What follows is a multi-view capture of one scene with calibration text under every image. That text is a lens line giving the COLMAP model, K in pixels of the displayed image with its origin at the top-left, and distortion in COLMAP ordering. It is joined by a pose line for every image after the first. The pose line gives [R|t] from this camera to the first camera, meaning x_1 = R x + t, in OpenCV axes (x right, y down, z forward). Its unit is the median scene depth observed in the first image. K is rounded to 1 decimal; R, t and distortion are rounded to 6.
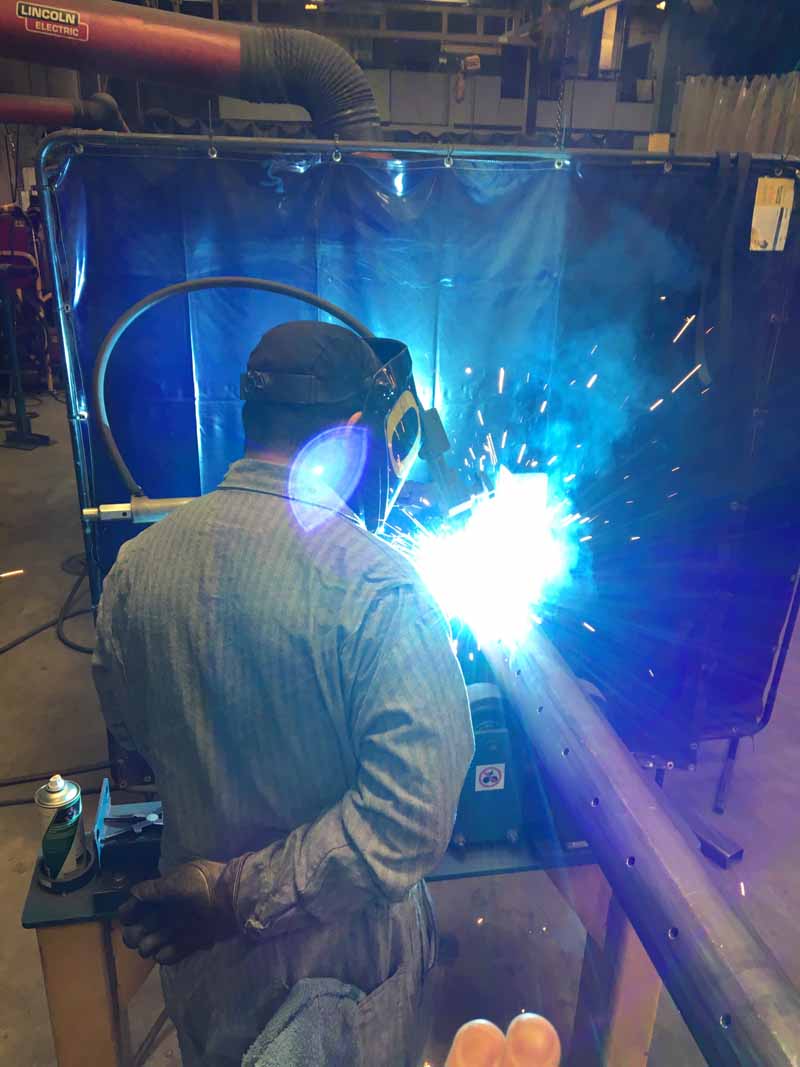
lens RADIAL K [[881.3, 0, 409.1], [0, 881.3, 535.2], [0, 0, 1]] dist [0.065712, -0.094457]
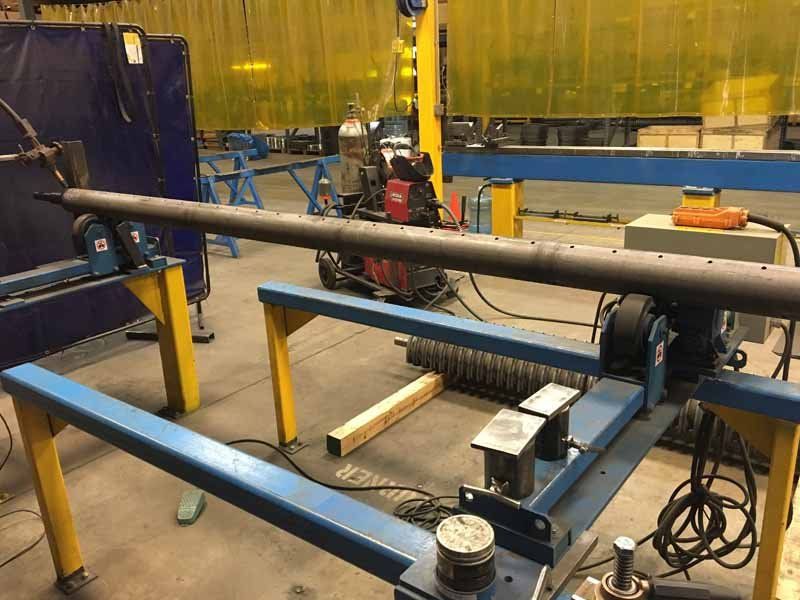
lens RADIAL K [[684.6, 0, 400.0], [0, 684.6, 300.0], [0, 0, 1]] dist [0.007022, -0.005756]
pose [[0.737732, -0.268843, 0.619254, -0.406268], [0.315729, 0.948185, 0.035510, 0.466338], [-0.596713, 0.169319, 0.784388, -0.792783]]
